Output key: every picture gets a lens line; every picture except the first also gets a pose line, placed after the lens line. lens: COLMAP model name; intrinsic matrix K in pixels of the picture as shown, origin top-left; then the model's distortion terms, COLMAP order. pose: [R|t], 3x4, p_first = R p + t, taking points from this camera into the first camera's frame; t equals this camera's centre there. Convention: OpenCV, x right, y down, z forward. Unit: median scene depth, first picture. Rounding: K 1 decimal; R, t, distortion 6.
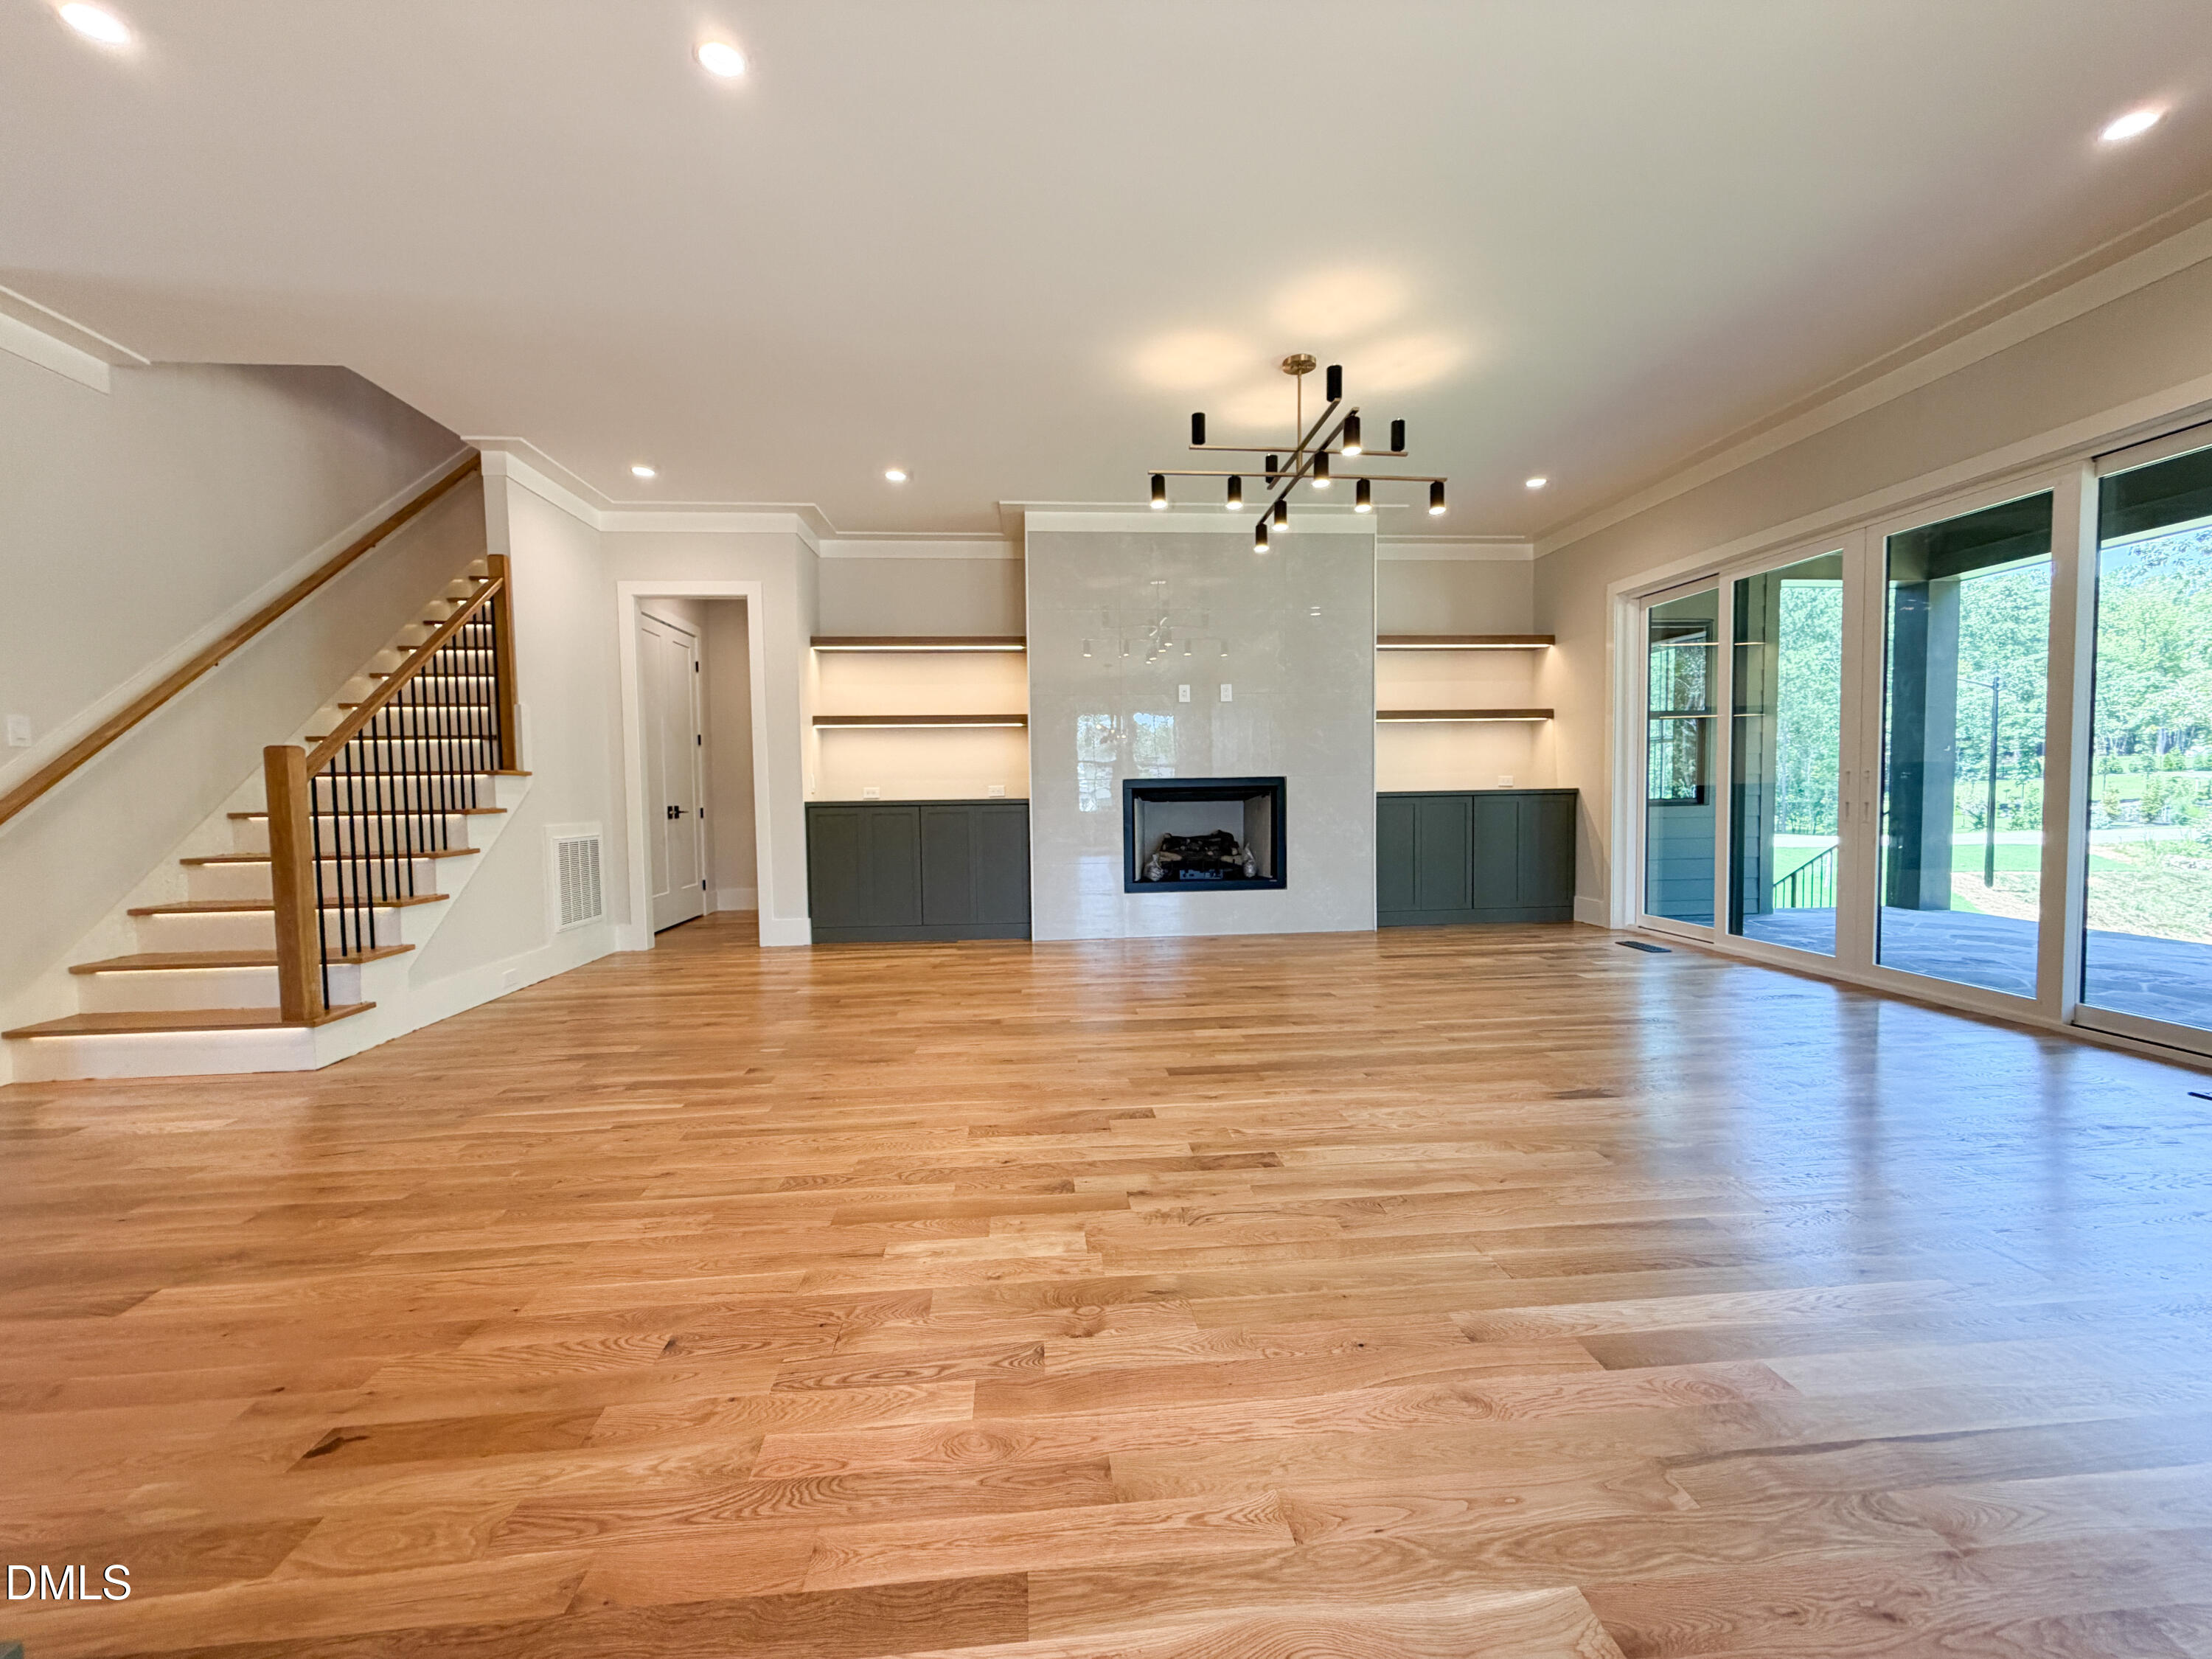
lens RADIAL K [[879.7, 0, 1100.7], [0, 879.7, 831.6], [0, 0, 1]] dist [-0.000113, 0.000245]
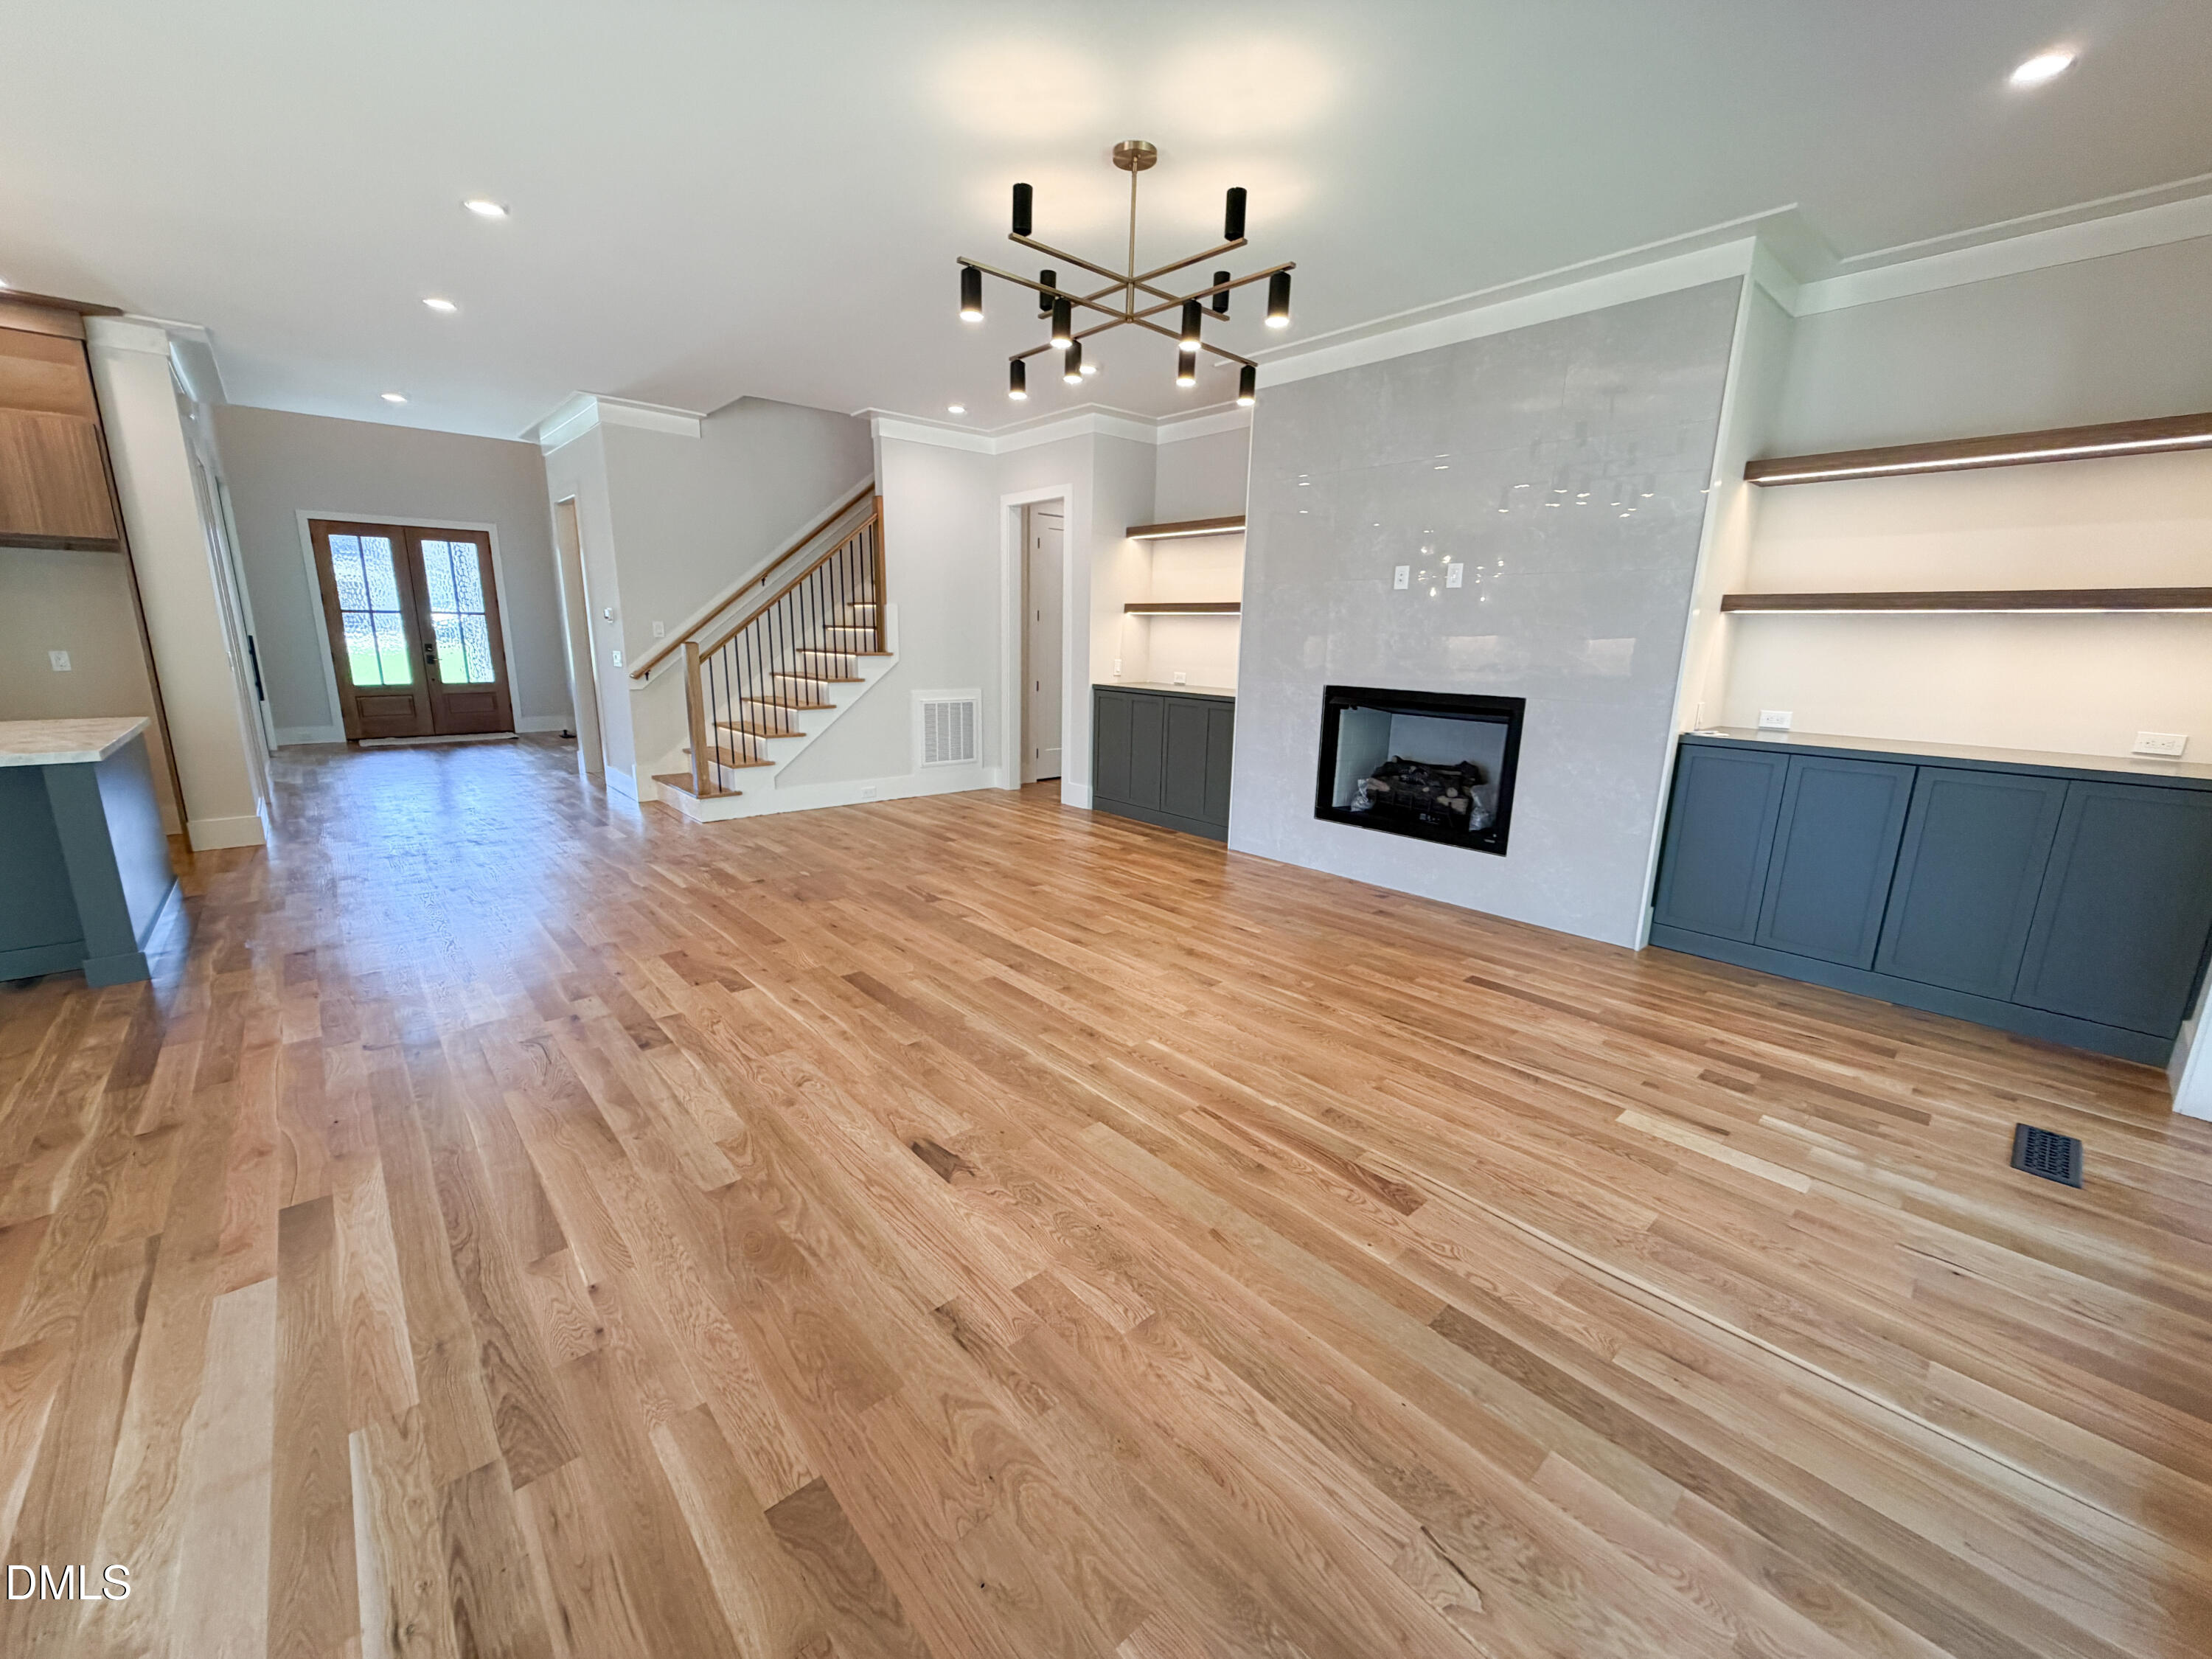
lens RADIAL K [[879.7, 0, 1100.7], [0, 879.7, 831.6], [0, 0, 1]] dist [-0.000113, 0.000245]
pose [[0.597126, 0.205429, -0.775397, 0.688912], [-0.068870, 0.976211, 0.205596, -0.096464], [0.799186, -0.069365, 0.597068, 0.380349]]
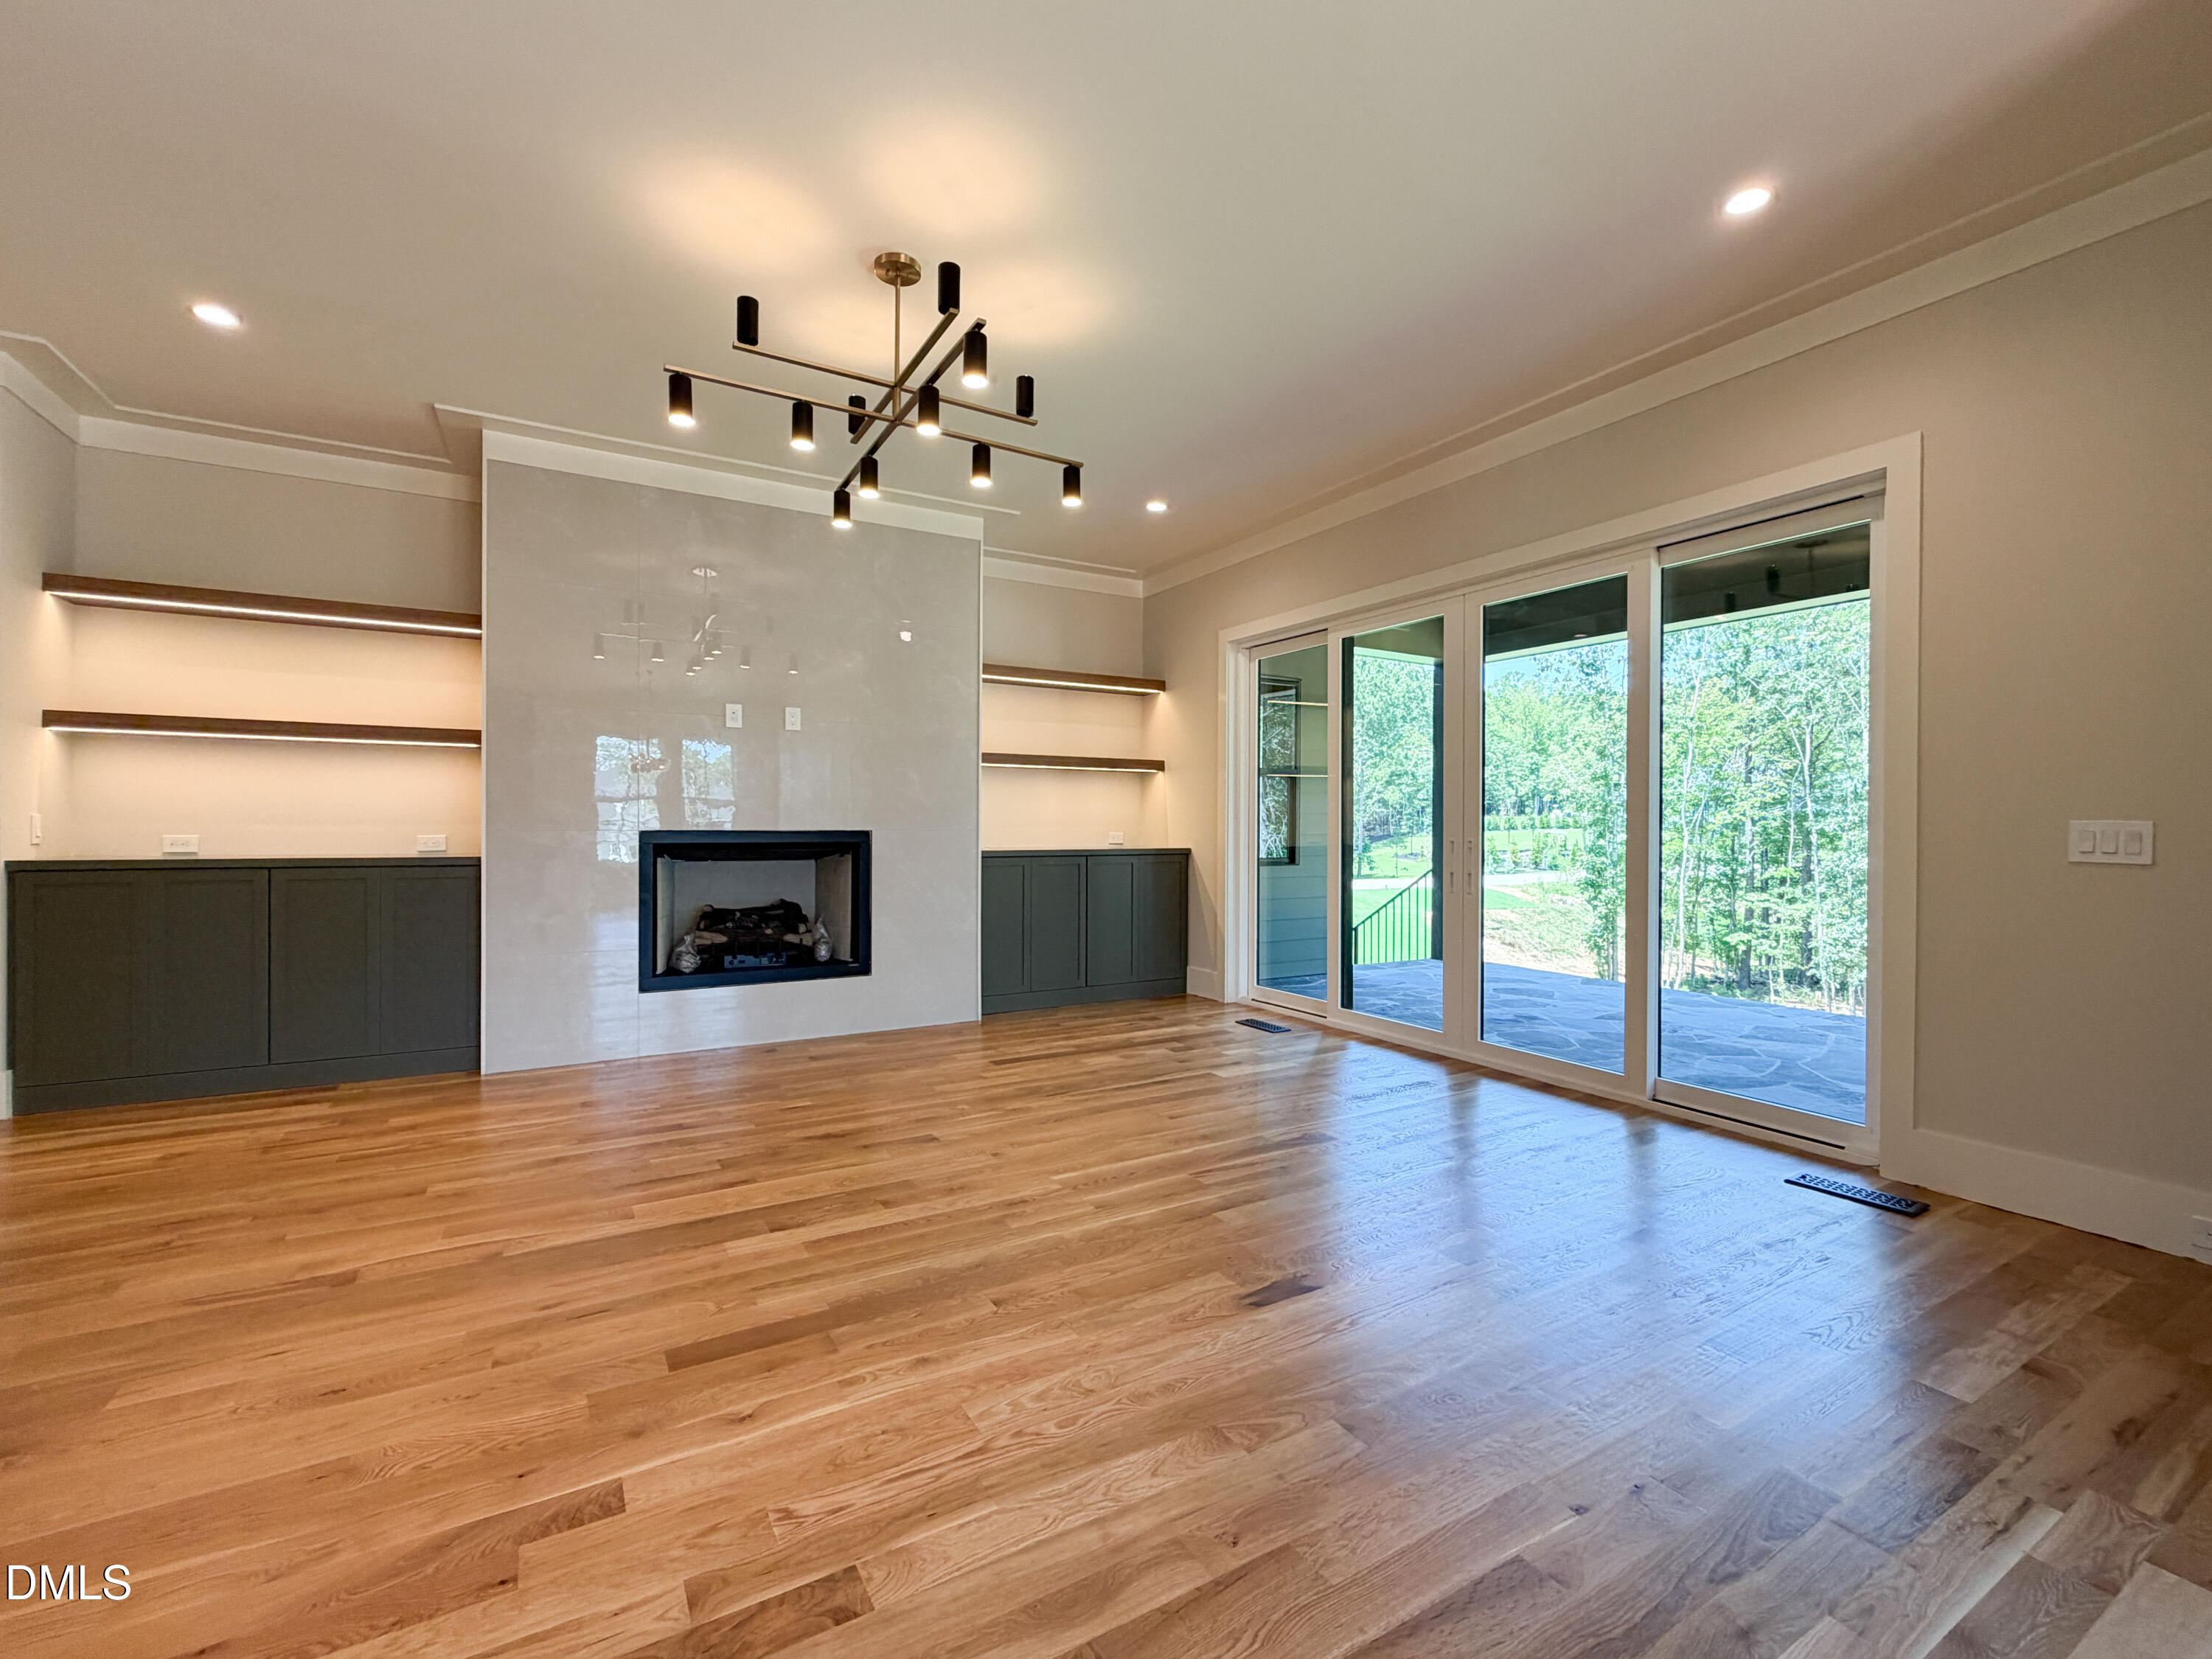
lens RADIAL K [[943.8, 0, 1087.2], [0, 943.8, 830.5], [0, 0, 1]] dist [0.001010, 0.000041]
pose [[0.905975, 0.017428, 0.422973, 0.036482], [0.002663, 0.998898, -0.046862, -0.027879], [-0.423323, 0.043582, 0.904930, 0.196227]]
